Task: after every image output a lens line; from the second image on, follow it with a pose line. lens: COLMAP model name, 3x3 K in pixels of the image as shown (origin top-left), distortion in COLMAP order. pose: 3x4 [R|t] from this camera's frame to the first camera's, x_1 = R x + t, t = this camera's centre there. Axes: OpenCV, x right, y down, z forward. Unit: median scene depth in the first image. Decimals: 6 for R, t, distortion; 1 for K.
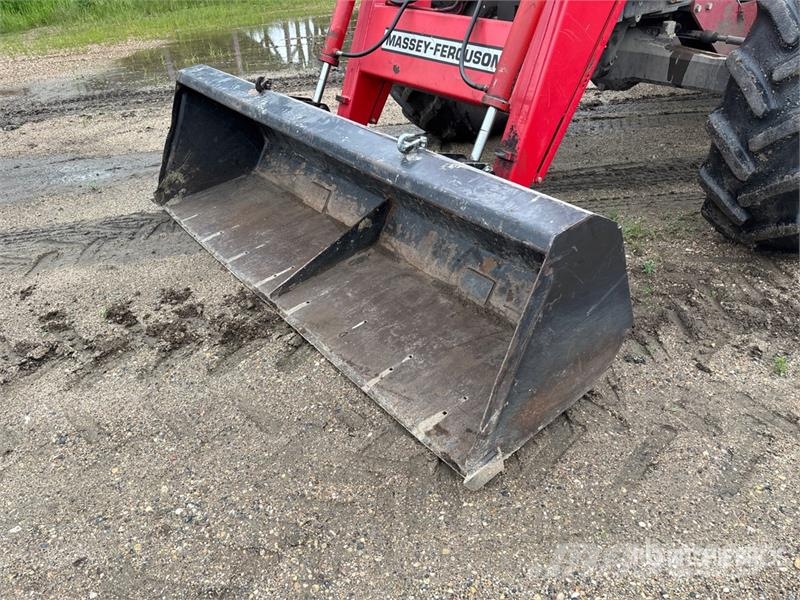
lens RADIAL K [[602.3, 0, 400.0], [0, 602.3, 300.0], [0, 0, 1]] dist [-0.001564, -0.001427]
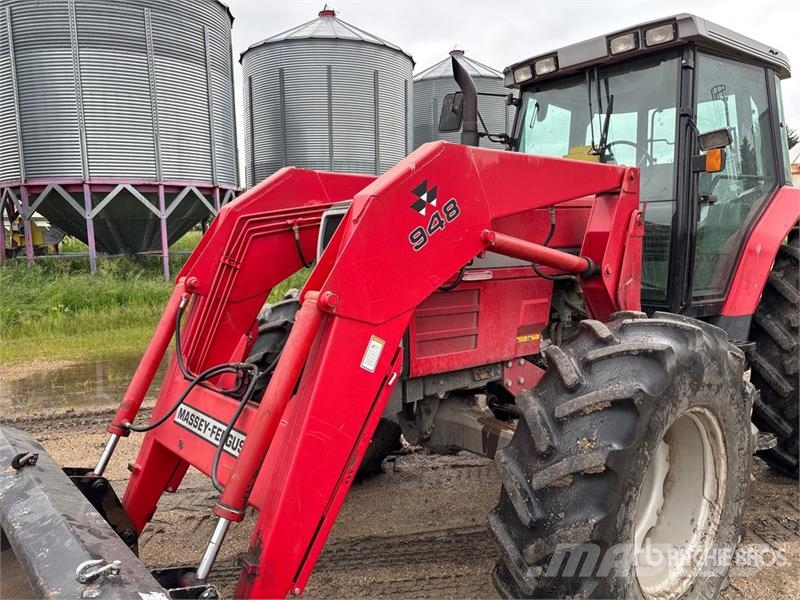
lens RADIAL K [[596.2, 0, 394.9], [0, 596.2, 303.3], [0, 0, 1]] dist [0.007743, 0.001304]
pose [[0.997579, 0.034524, 0.060362, 0.274344], [-0.002879, 0.887808, -0.460205, -0.155259], [-0.069478, 0.458917, 0.885758, 0.045525]]
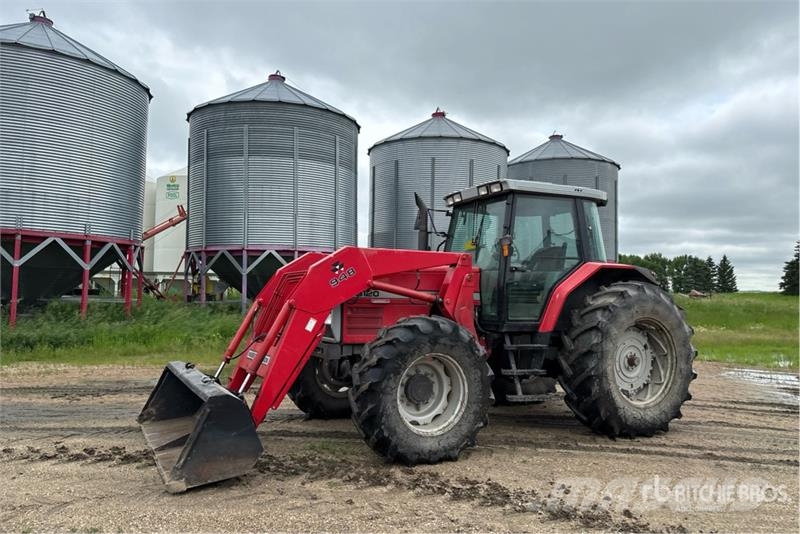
lens RADIAL K [[597.7, 0, 414.2], [0, 597.7, 268.9], [0, 0, 1]] dist [0.028455, -0.003410]
pose [[0.985967, 0.057592, -0.156691, 1.000857], [-0.138904, 0.803656, -0.578656, 0.587126], [0.092600, 0.592301, 0.800378, -1.048167]]
